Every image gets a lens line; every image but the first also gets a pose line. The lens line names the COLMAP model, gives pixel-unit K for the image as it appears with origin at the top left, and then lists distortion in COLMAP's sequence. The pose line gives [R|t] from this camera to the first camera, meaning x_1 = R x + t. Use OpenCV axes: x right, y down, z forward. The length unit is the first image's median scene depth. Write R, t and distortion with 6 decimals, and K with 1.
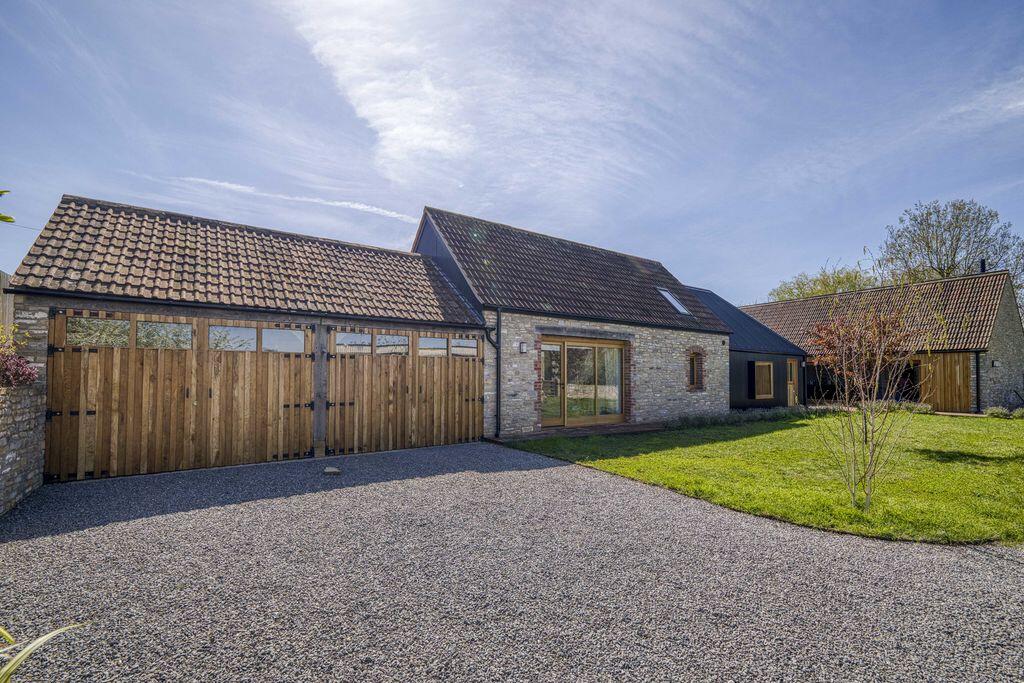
lens RADIAL K [[450.1, 0, 516.7], [0, 450.1, 360.3], [0, 0, 1]] dist [-0.002214, -0.000162]
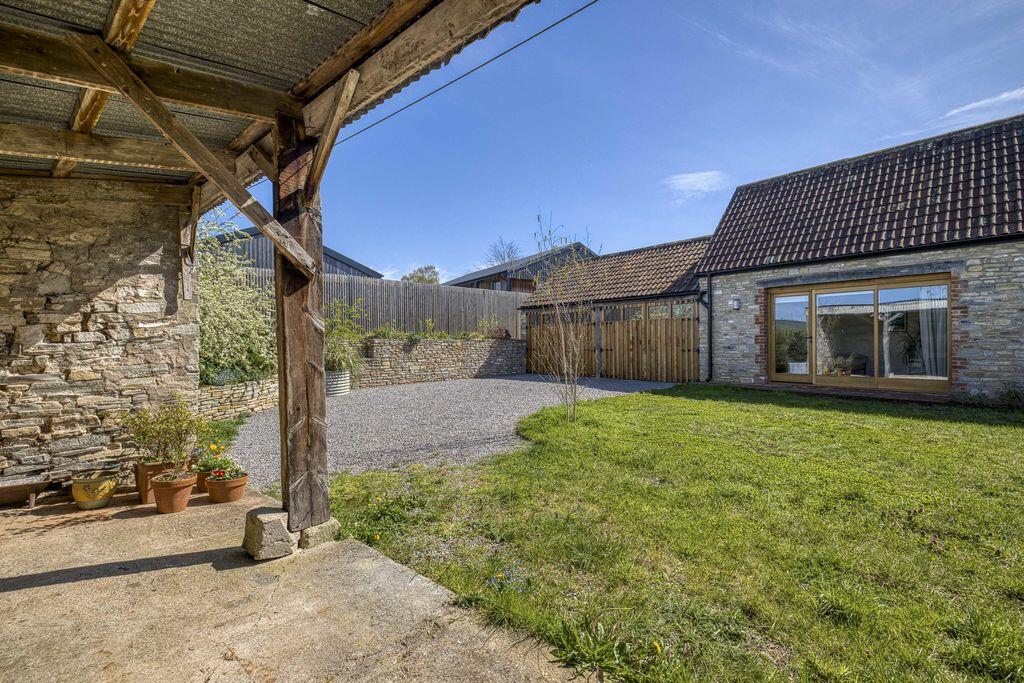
lens RADIAL K [[443.4, 0, 513.6], [0, 443.4, 345.3], [0, 0, 1]] dist [-0.000908, 0.000232]
pose [[0.107393, -0.003989, -0.994209, 1.070760], [0.036950, 0.999317, -0.000018, 0.053036], [0.993530, -0.036734, 0.107467, 0.359221]]
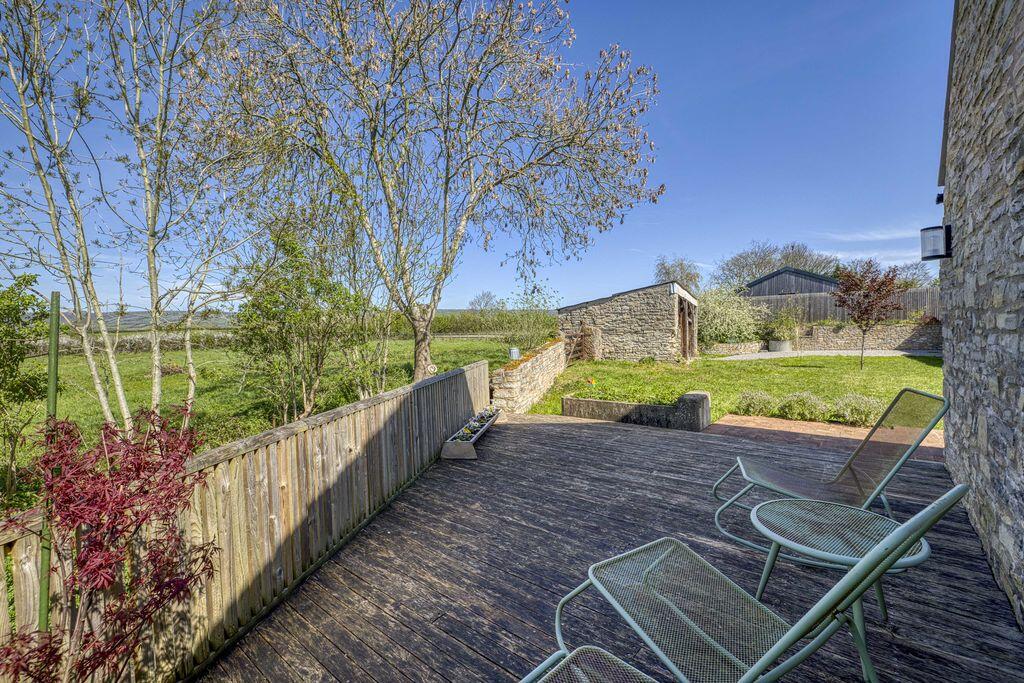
lens RADIAL K [[443.4, 0, 513.6], [0, 443.4, 345.3], [0, 0, 1]] dist [-0.000908, 0.000232]
pose [[-0.940022, 0.020660, -0.340488, 2.265287], [0.020946, 0.999777, 0.002834, 0.086596], [0.340470, -0.004468, -0.940245, 1.931173]]
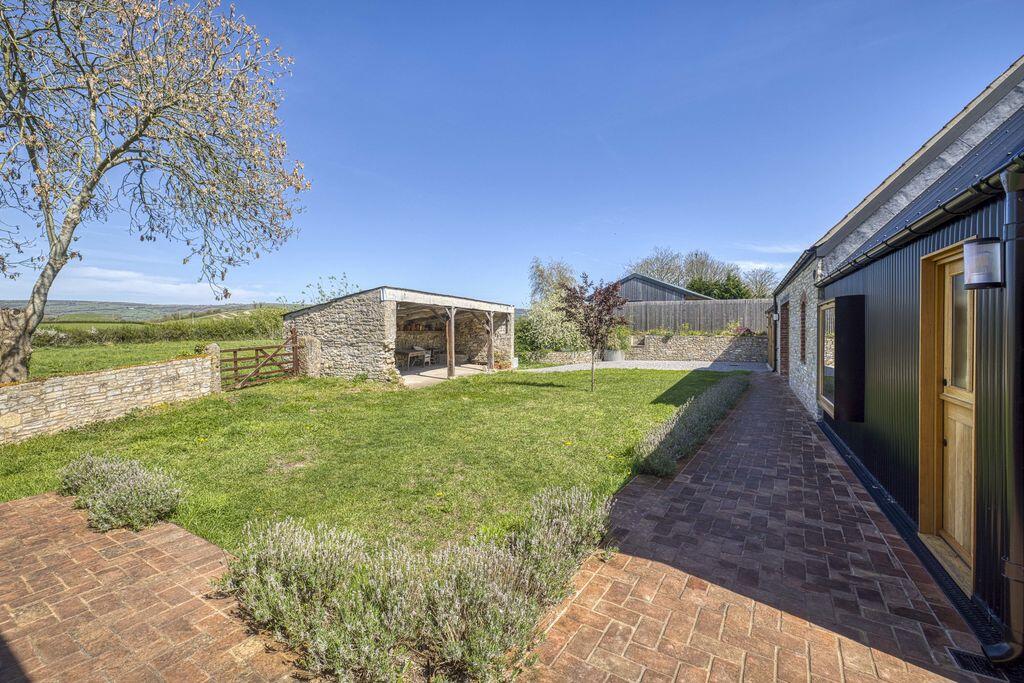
lens RADIAL K [[445.7, 0, 512.0], [0, 445.7, 341.5], [0, 0, 1]] dist [-0.026180, -0.000027]
pose [[-0.895046, 0.005540, -0.445940, 1.539653], [0.007093, 0.999973, -0.001813, 0.052623], [0.445918, -0.004786, -0.895061, 2.016835]]
